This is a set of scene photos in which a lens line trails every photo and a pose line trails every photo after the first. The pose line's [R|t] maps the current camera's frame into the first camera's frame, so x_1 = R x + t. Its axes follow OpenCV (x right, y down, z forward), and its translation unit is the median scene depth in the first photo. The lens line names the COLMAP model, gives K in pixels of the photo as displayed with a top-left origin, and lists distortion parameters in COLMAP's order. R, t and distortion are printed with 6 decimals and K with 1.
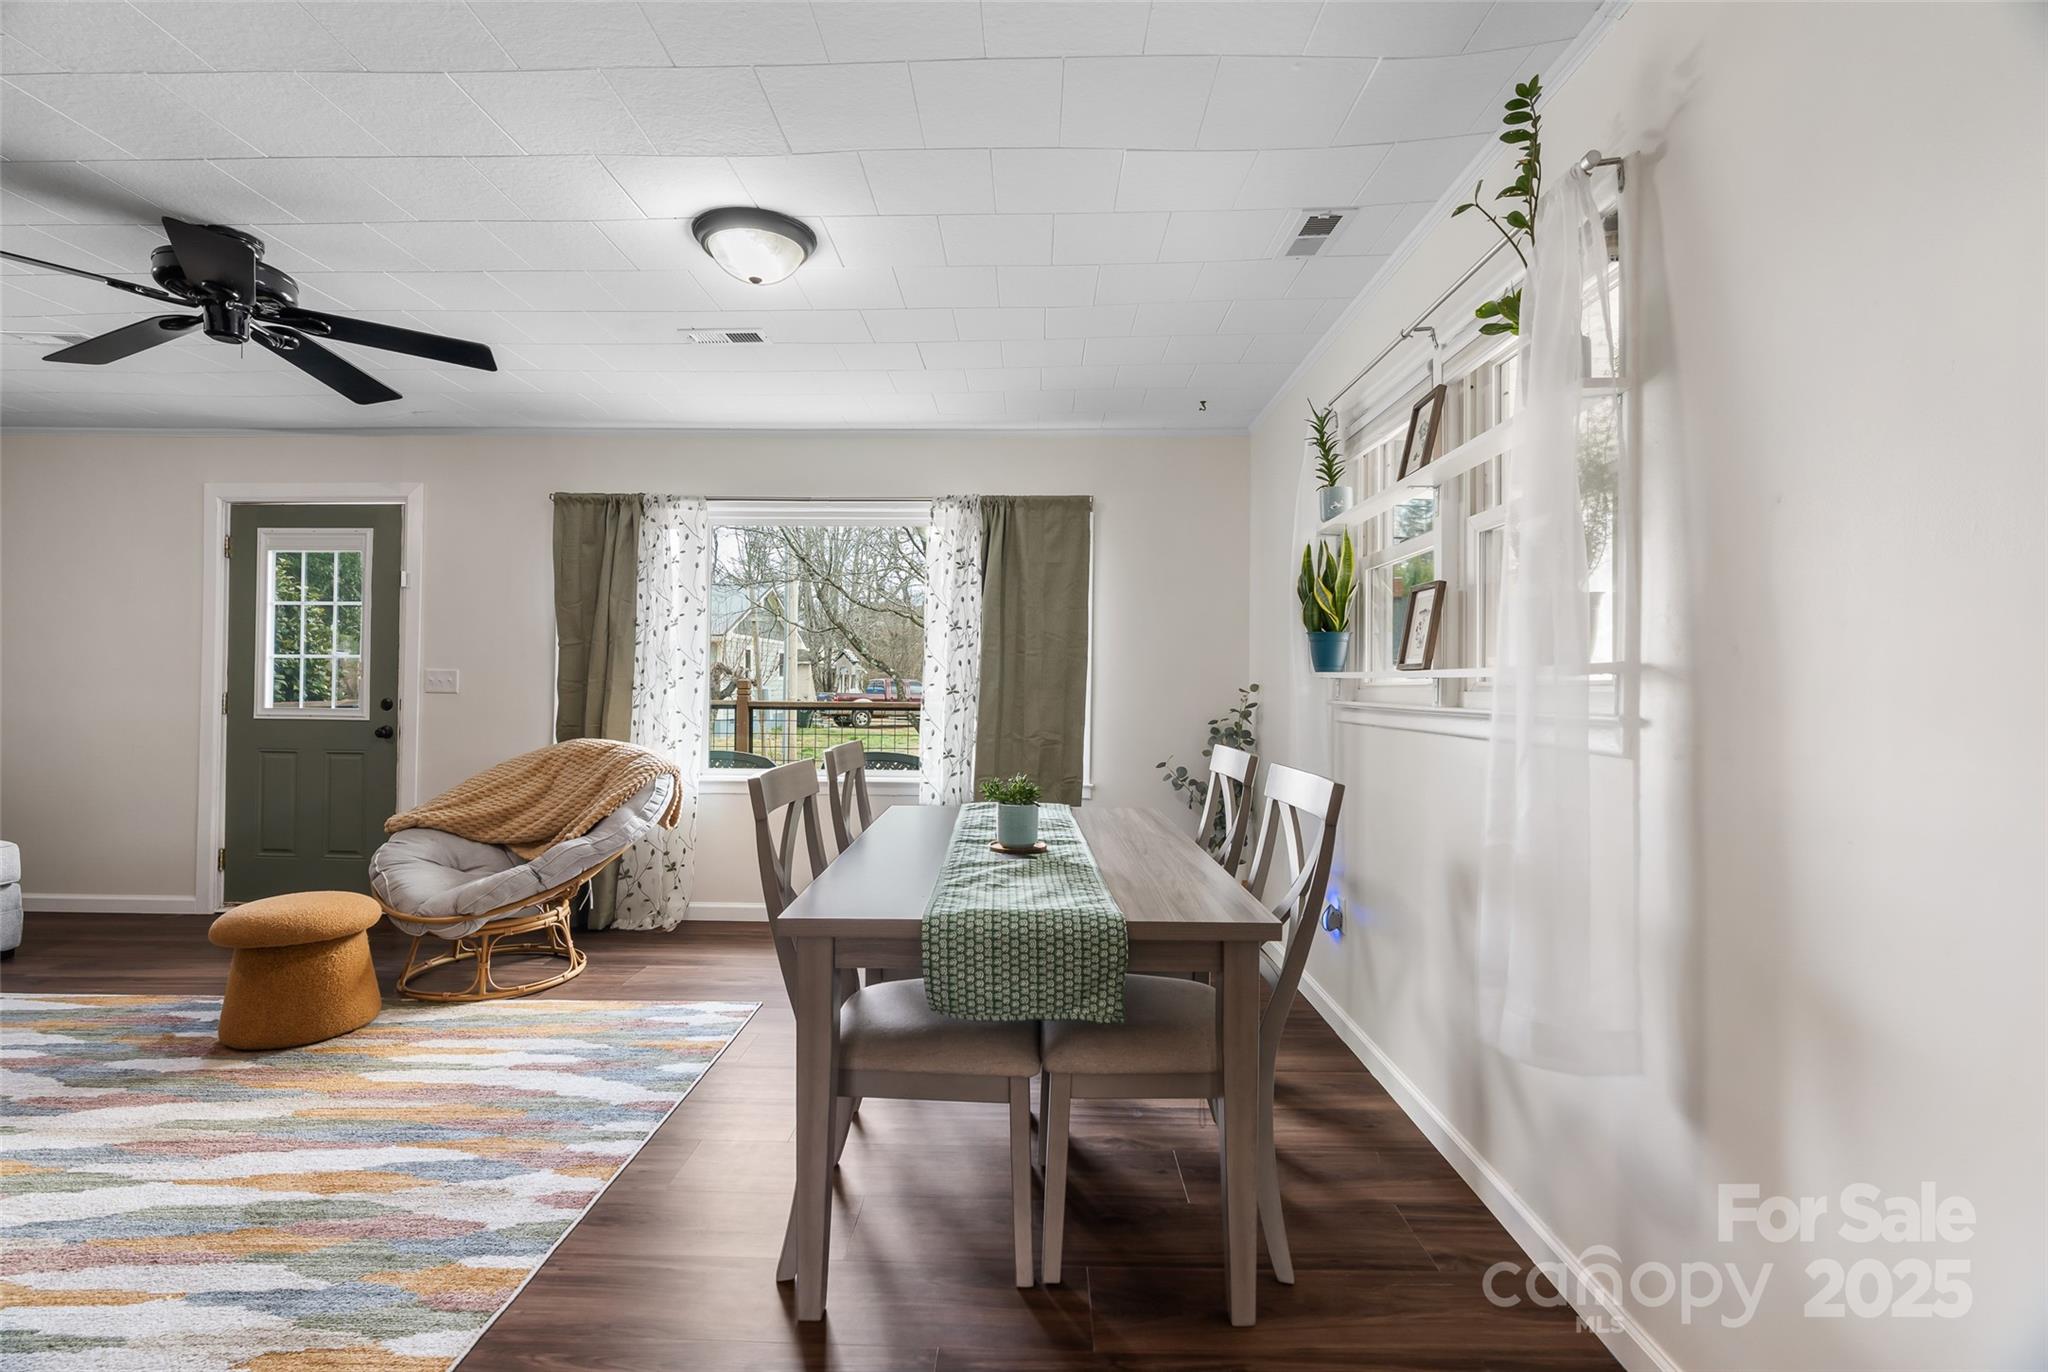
lens RADIAL K [[930.0, 0, 1013.0], [0, 930.0, 687.3], [0, 0, 1]] dist [-0.004789, 0.002925]
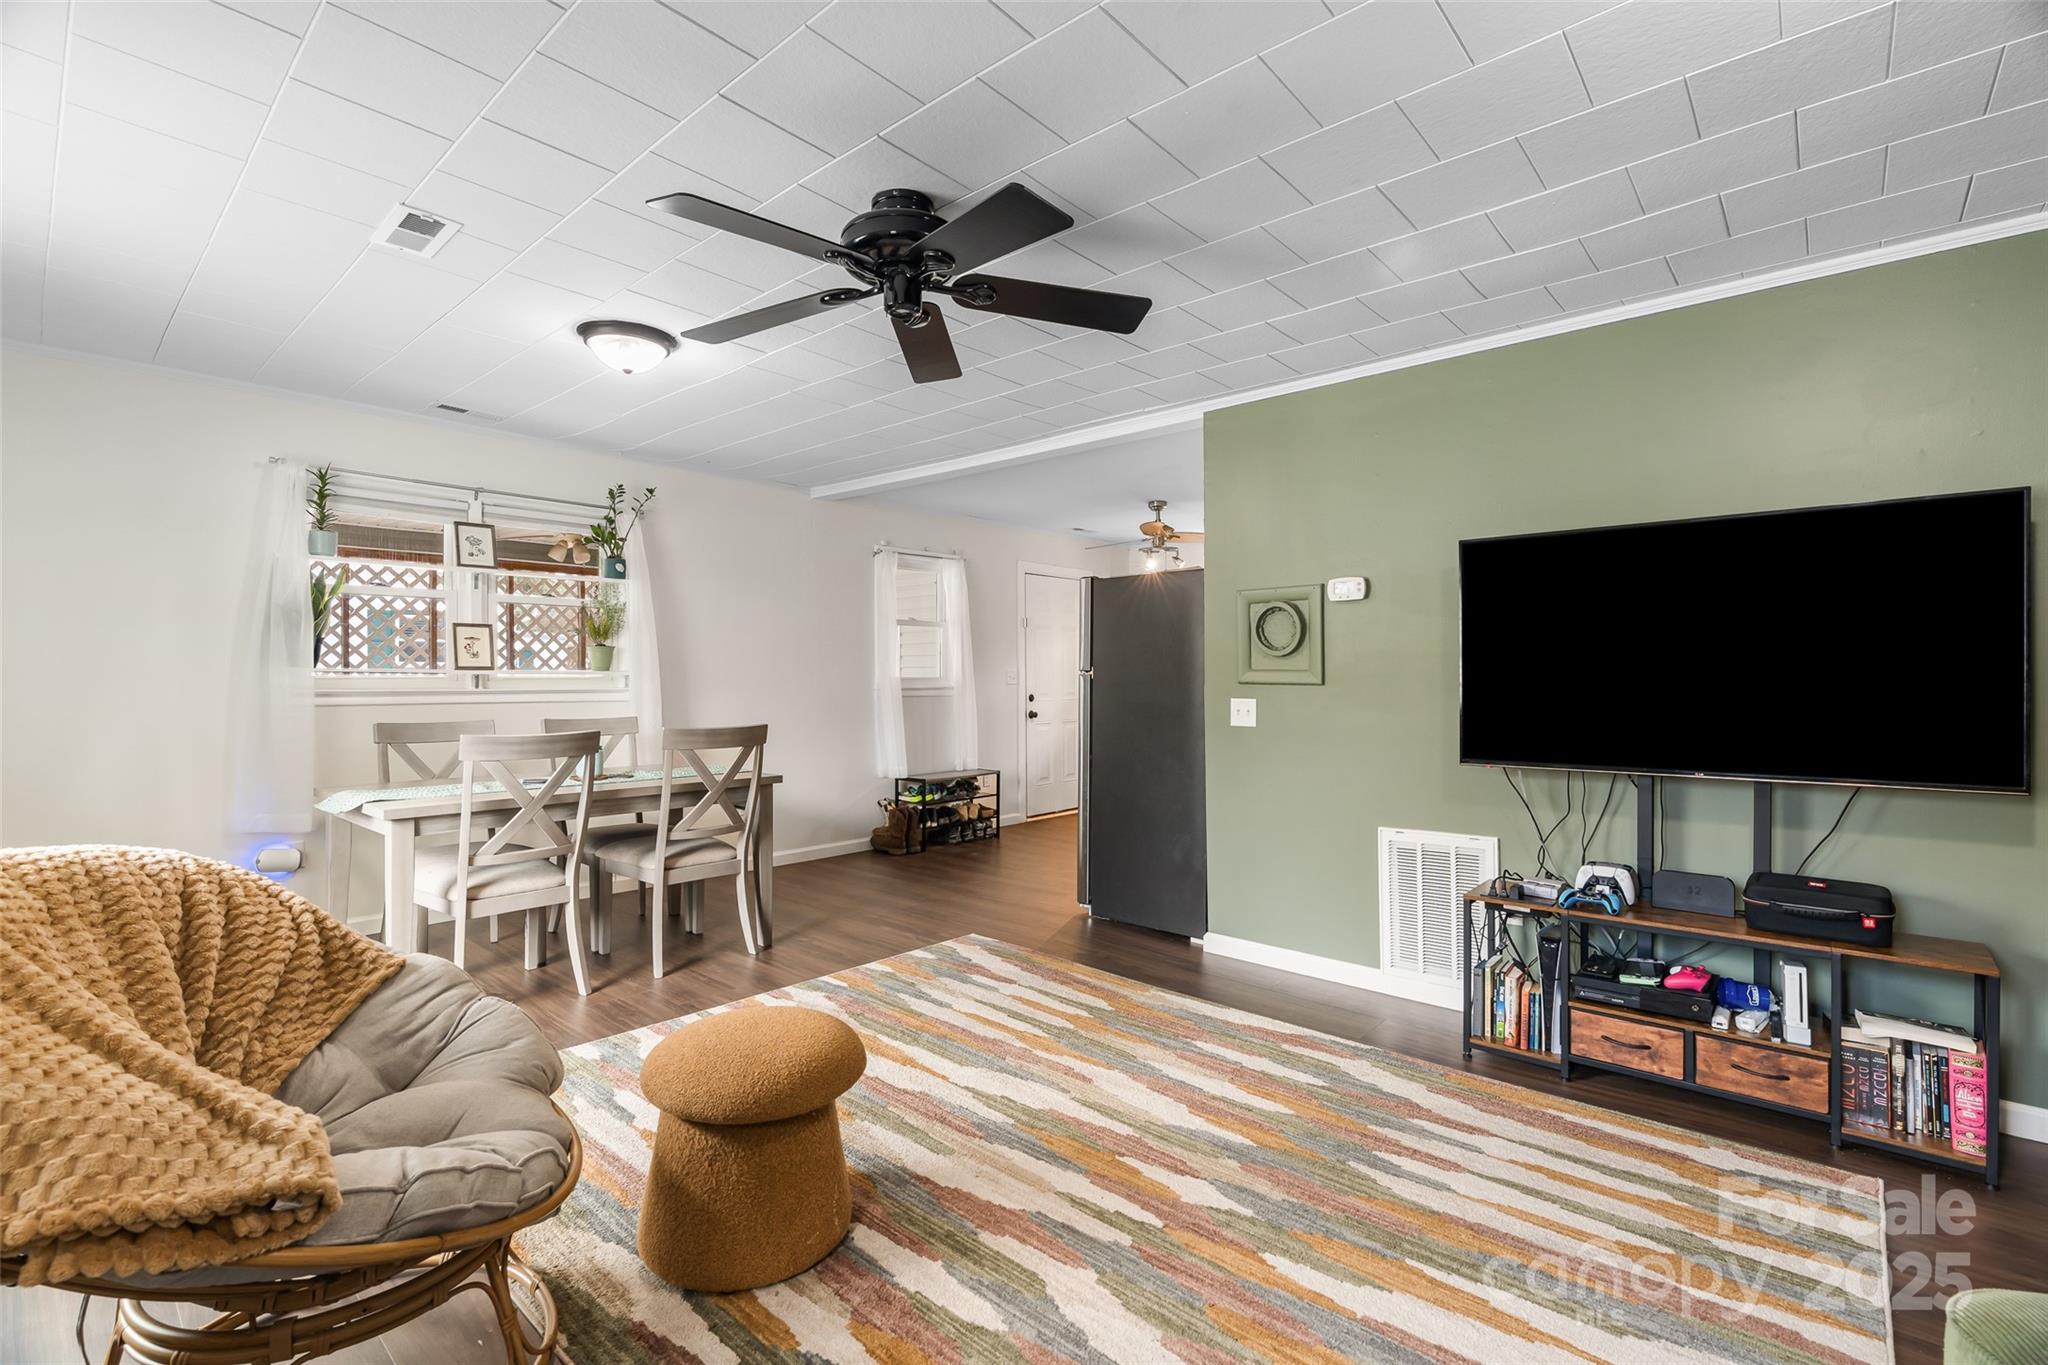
lens RADIAL K [[930.0, 0, 1023.3], [0, 930.0, 681.9], [0, 0, 1]] dist [-0.004789, 0.002925]
pose [[-0.761289, -0.008986, 0.648350, -1.036626], [-0.005226, 0.999957, 0.007723, -0.011556], [-0.648391, 0.002492, -0.761303, 1.093958]]
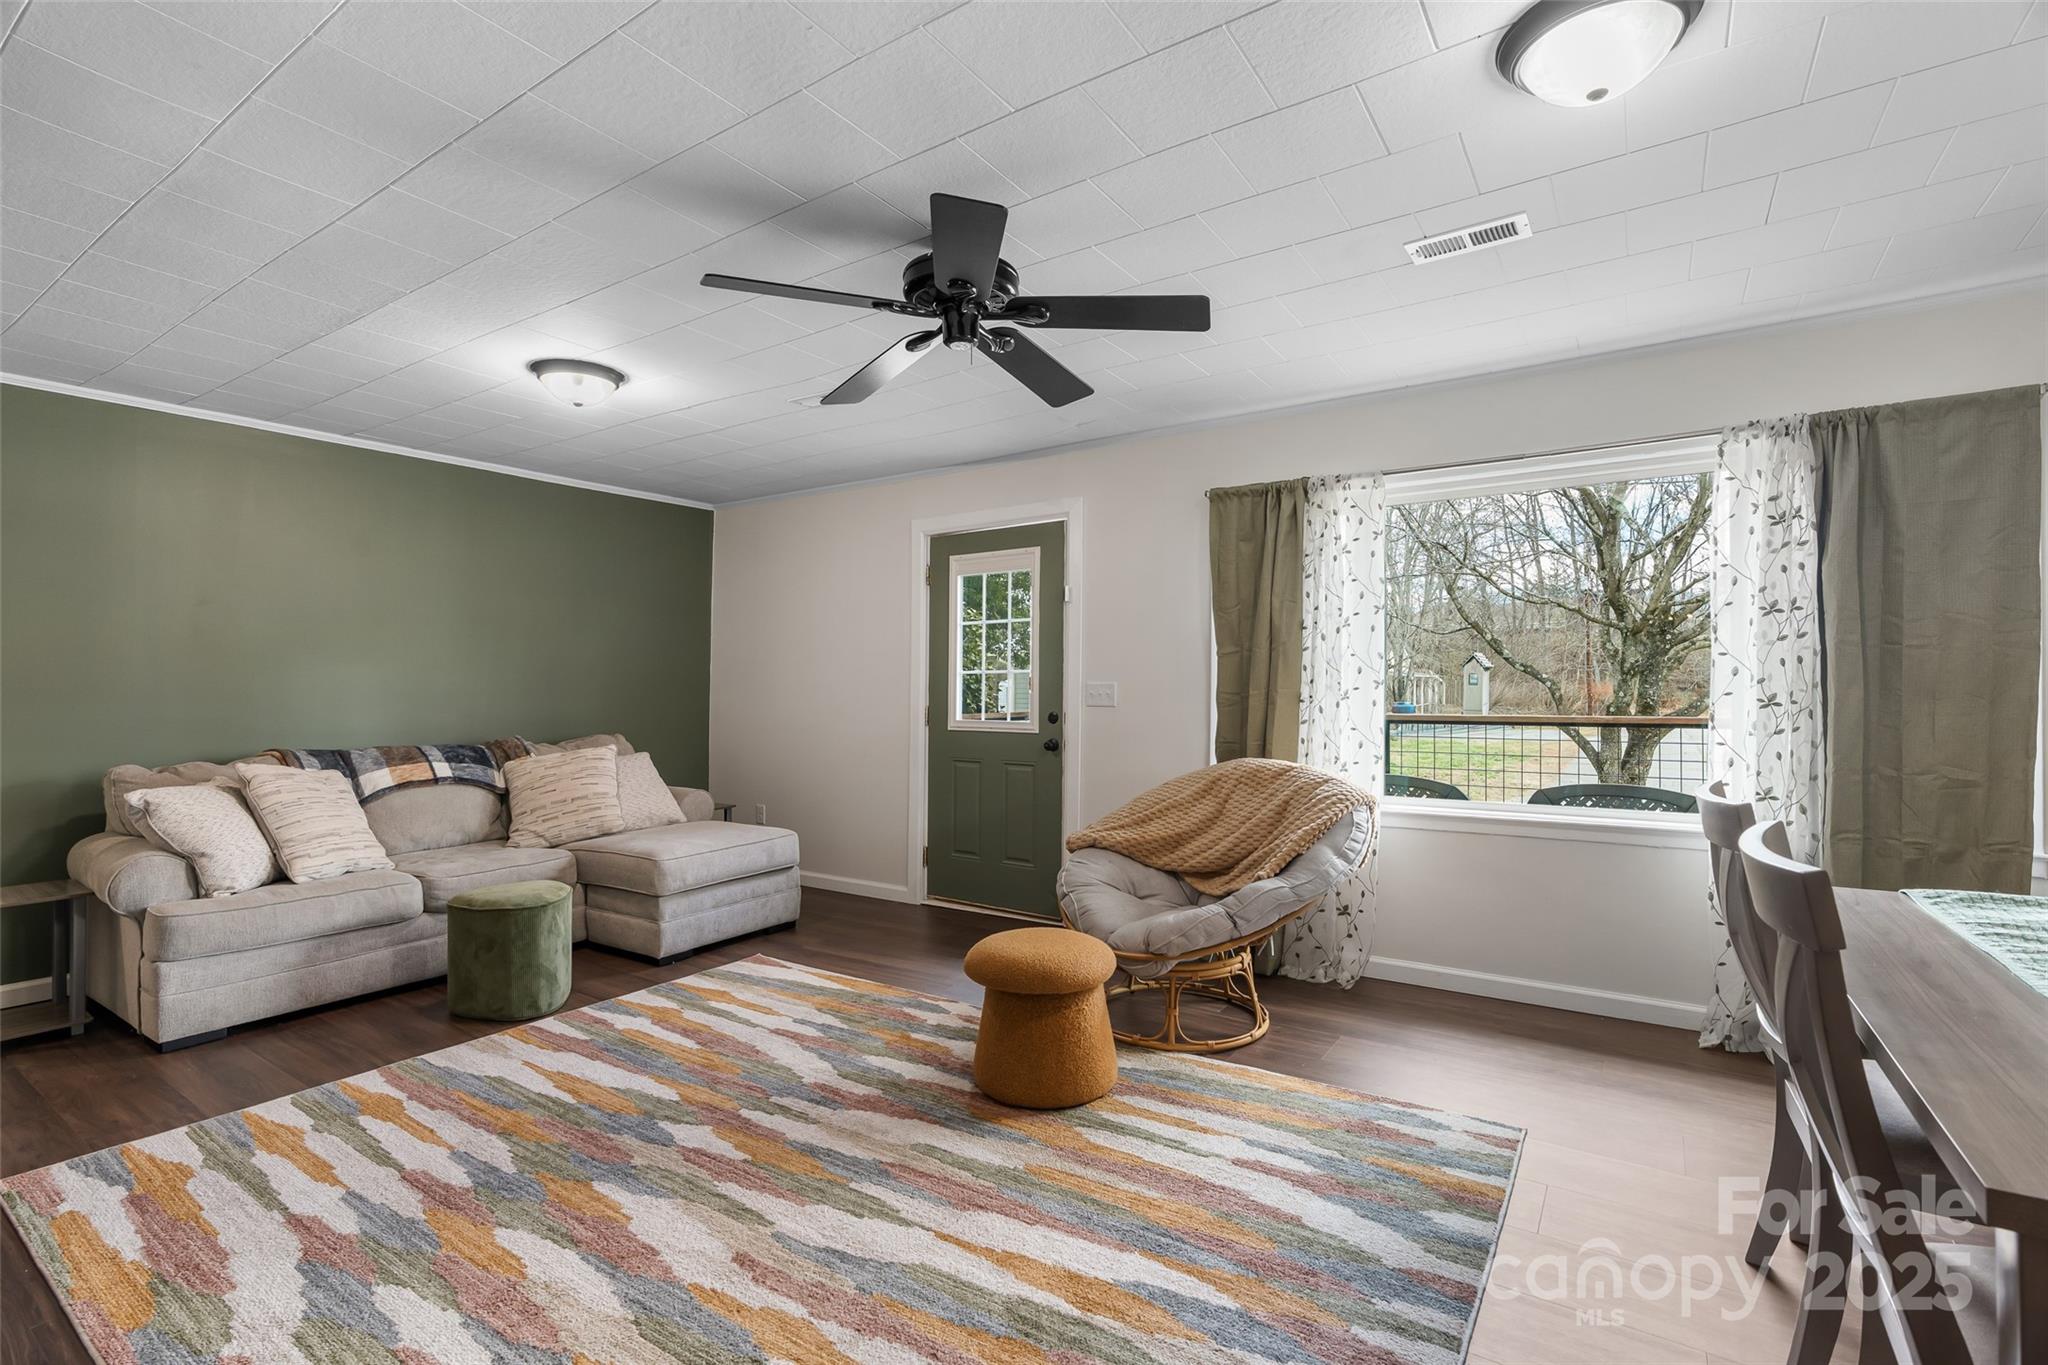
lens RADIAL K [[930.0, 0, 1027.1], [0, 930.0, 686.9], [0, 0, 1]] dist [-0.004789, 0.002925]
pose [[0.845703, -0.011901, -0.533521, -0.184776], [0.005996, 0.999900, -0.012799, -0.002892], [0.533620, 0.007625, 0.845690, 0.146718]]
